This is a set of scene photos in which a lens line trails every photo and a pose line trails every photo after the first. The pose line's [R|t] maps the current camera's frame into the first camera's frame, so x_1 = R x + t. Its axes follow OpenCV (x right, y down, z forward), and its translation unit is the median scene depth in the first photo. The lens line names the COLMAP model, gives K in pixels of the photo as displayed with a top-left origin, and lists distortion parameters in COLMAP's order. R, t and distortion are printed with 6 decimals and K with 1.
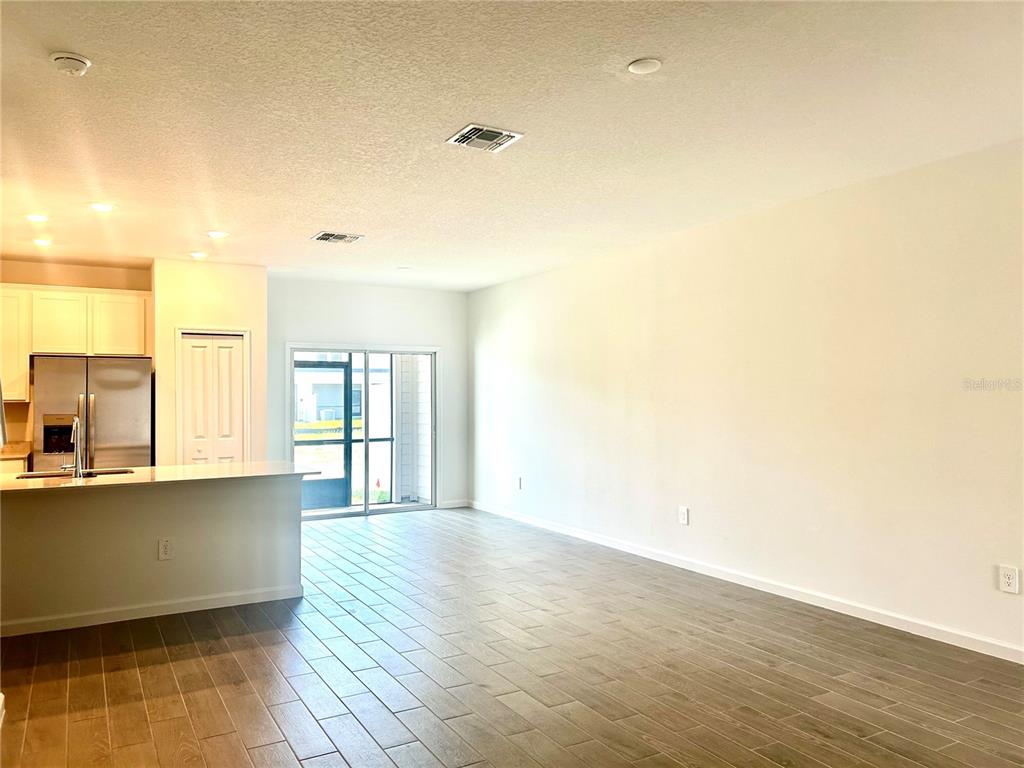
lens RADIAL K [[774.6, 0, 514.8], [0, 774.6, 385.3], [0, 0, 1]] dist [0.036458, -0.003687]
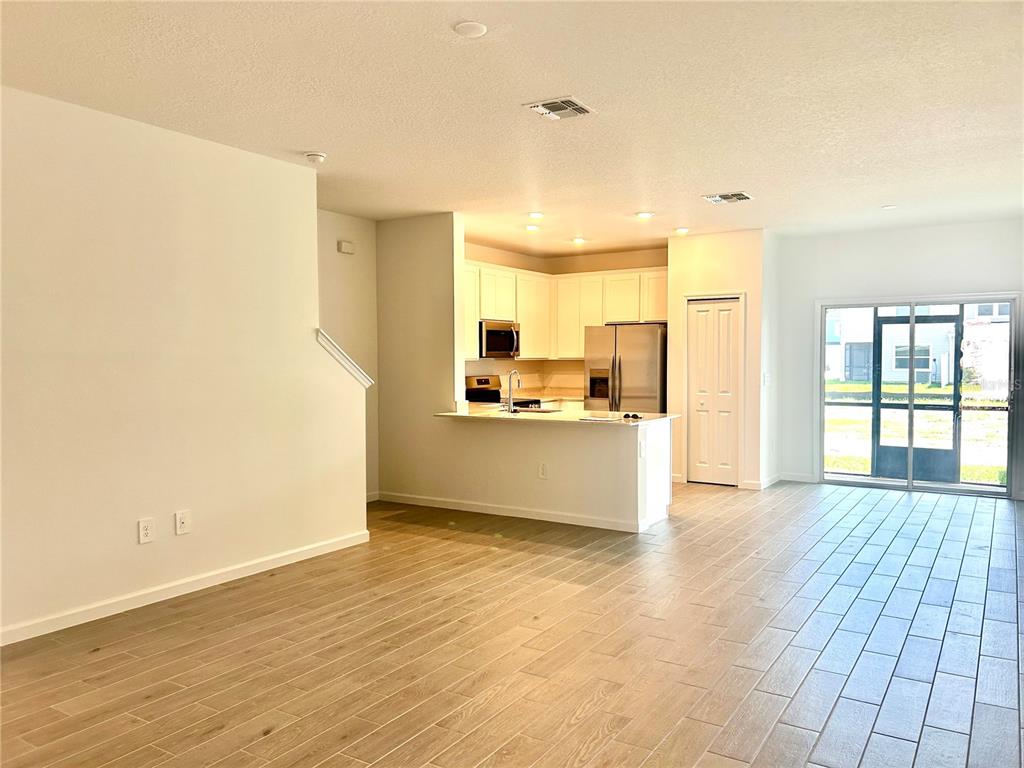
lens RADIAL K [[774.6, 0, 514.2], [0, 774.6, 384.7], [0, 0, 1]] dist [0.036458, -0.003687]
pose [[0.467707, 0.034544, -0.883209, 0.464283], [0.011804, 0.998903, 0.045320, 0.002399], [0.883805, -0.031621, 0.466786, 0.239531]]
